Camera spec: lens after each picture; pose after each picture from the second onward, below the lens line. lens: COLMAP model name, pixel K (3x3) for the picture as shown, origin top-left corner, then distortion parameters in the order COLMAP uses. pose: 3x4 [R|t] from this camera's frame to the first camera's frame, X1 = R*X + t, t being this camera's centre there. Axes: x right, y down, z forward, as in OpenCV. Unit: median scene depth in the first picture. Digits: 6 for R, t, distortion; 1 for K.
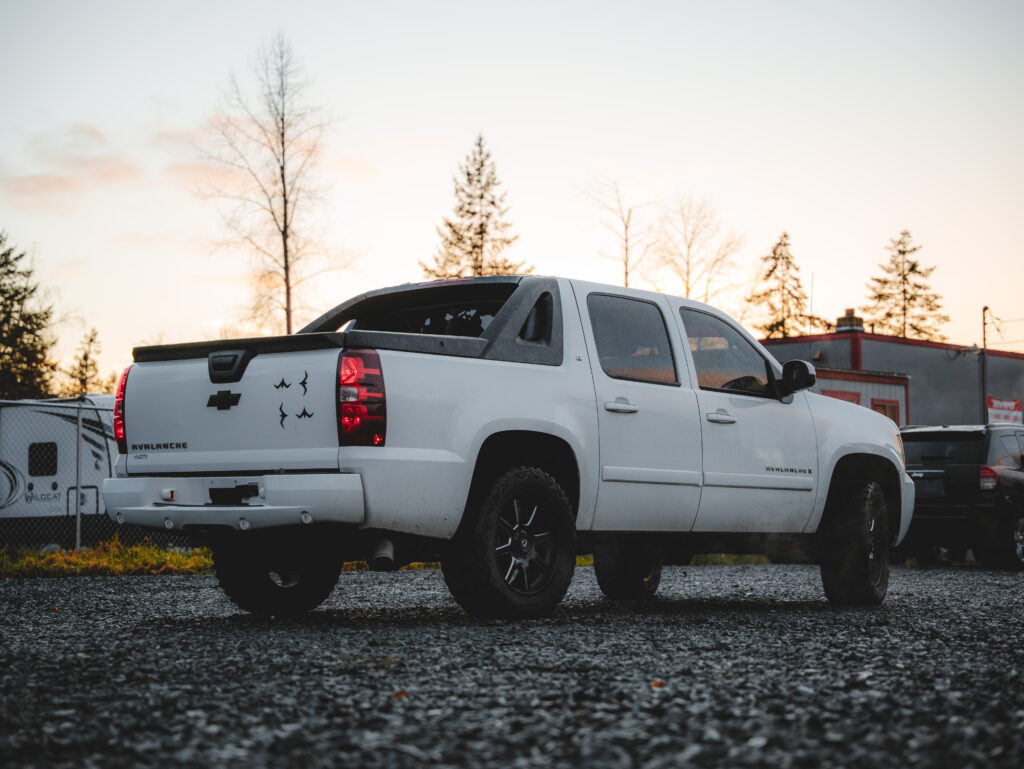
lens RADIAL K [[1968.8, 0, 512.9], [0, 1968.8, 385.3], [0, 0, 1]] dist [0.062470, 0.000000]
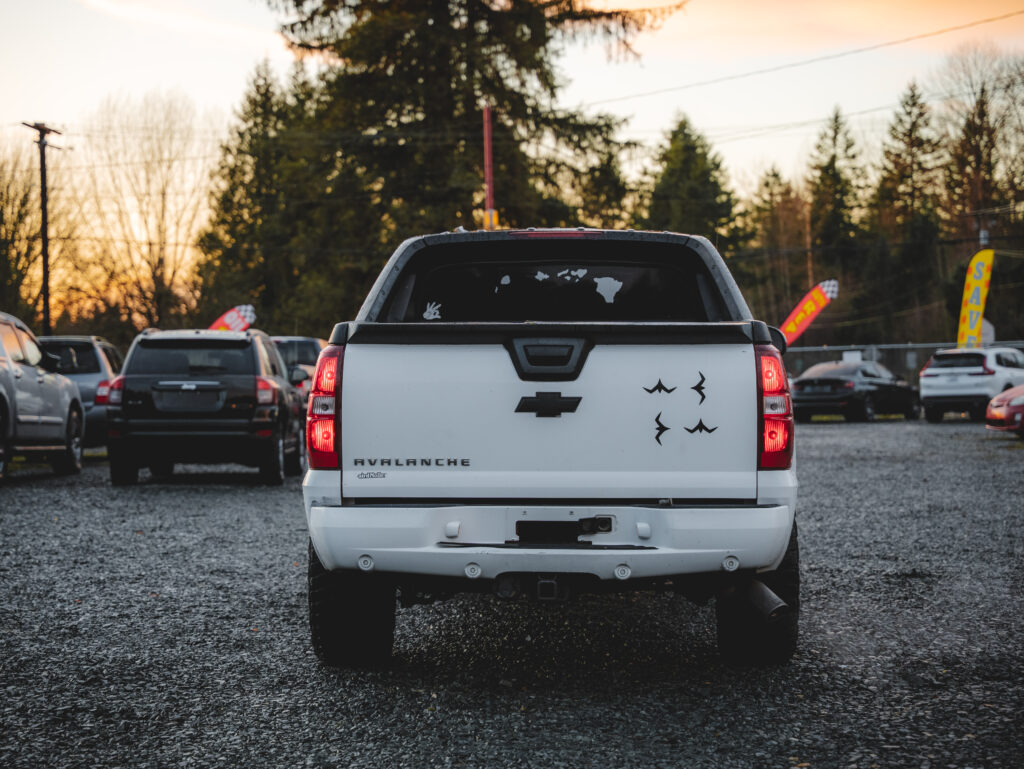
lens RADIAL K [[2105.1, 0, 511.1], [0, 2105.1, 384.5], [0, 0, 1]] dist [0.114618, 0.000000]
pose [[0.791034, -0.004372, 0.611757, -0.648004], [-0.041041, 0.997342, 0.060196, -0.047752], [-0.610394, -0.072724, 0.788752, 0.376768]]
